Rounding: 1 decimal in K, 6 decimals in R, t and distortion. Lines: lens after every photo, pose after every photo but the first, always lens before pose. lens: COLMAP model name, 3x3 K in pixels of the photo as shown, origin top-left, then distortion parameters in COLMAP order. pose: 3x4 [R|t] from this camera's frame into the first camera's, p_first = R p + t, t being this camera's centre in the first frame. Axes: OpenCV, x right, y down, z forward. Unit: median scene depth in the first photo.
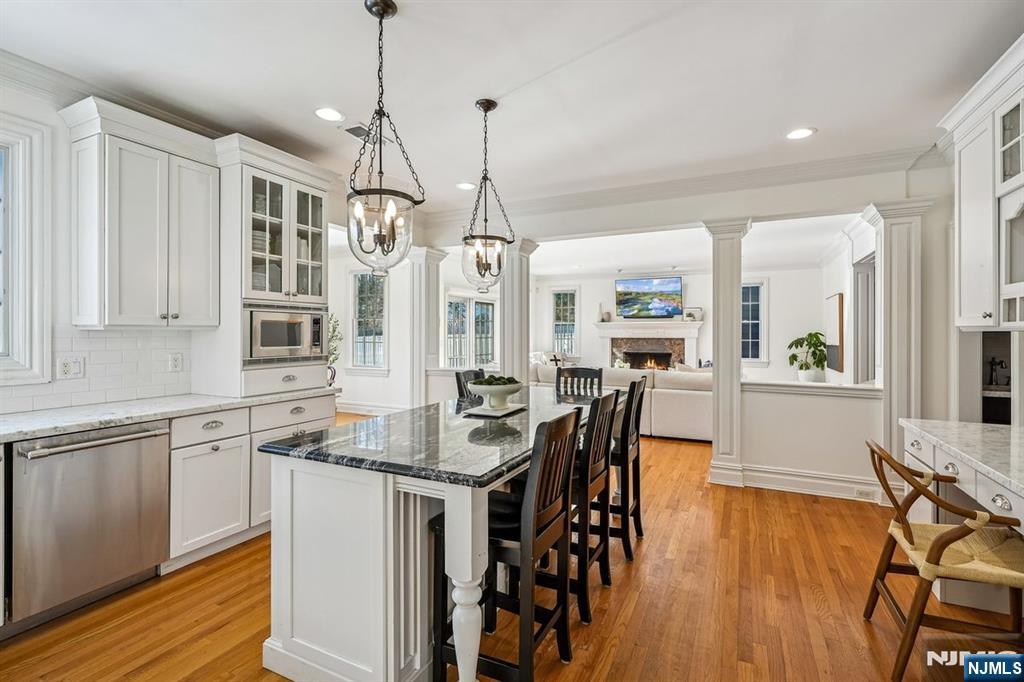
lens RADIAL K [[461.1, 0, 517.5], [0, 461.1, 334.2], [0, 0, 1]] dist [0.001251, 0.000612]
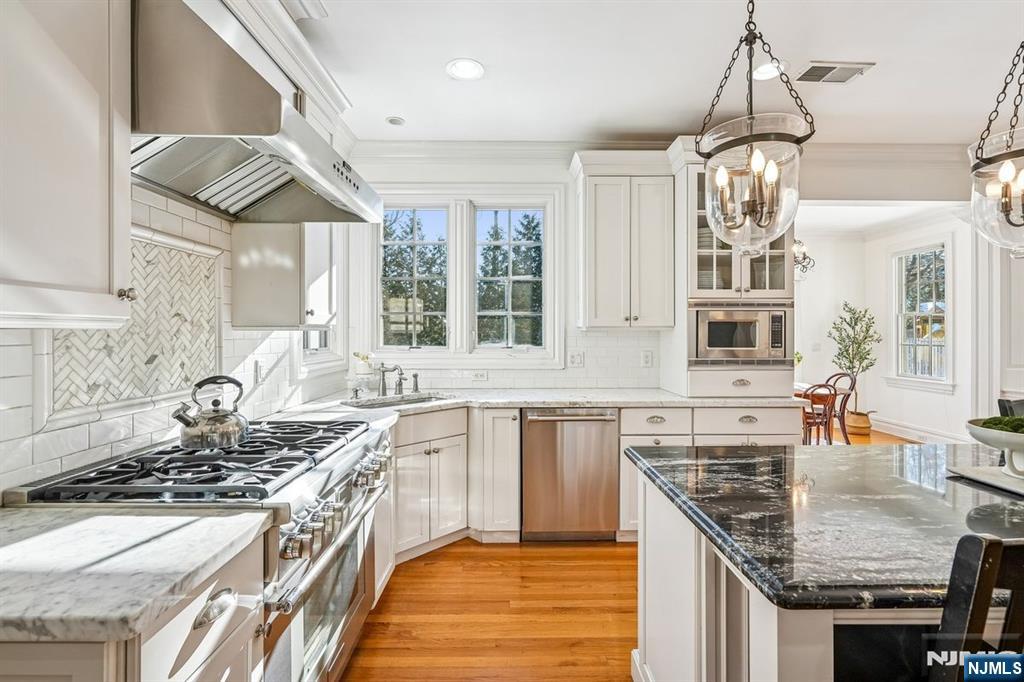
lens RADIAL K [[461.1, 0, 513.4], [0, 461.1, 333.3], [0, 0, 1]] dist [0.001251, 0.000612]
pose [[0.451738, 0.000131, -0.892151, 0.136583], [-0.001494, 0.999999, -0.000610, -0.000808], [0.892149, 0.001608, 0.451738, 0.223887]]
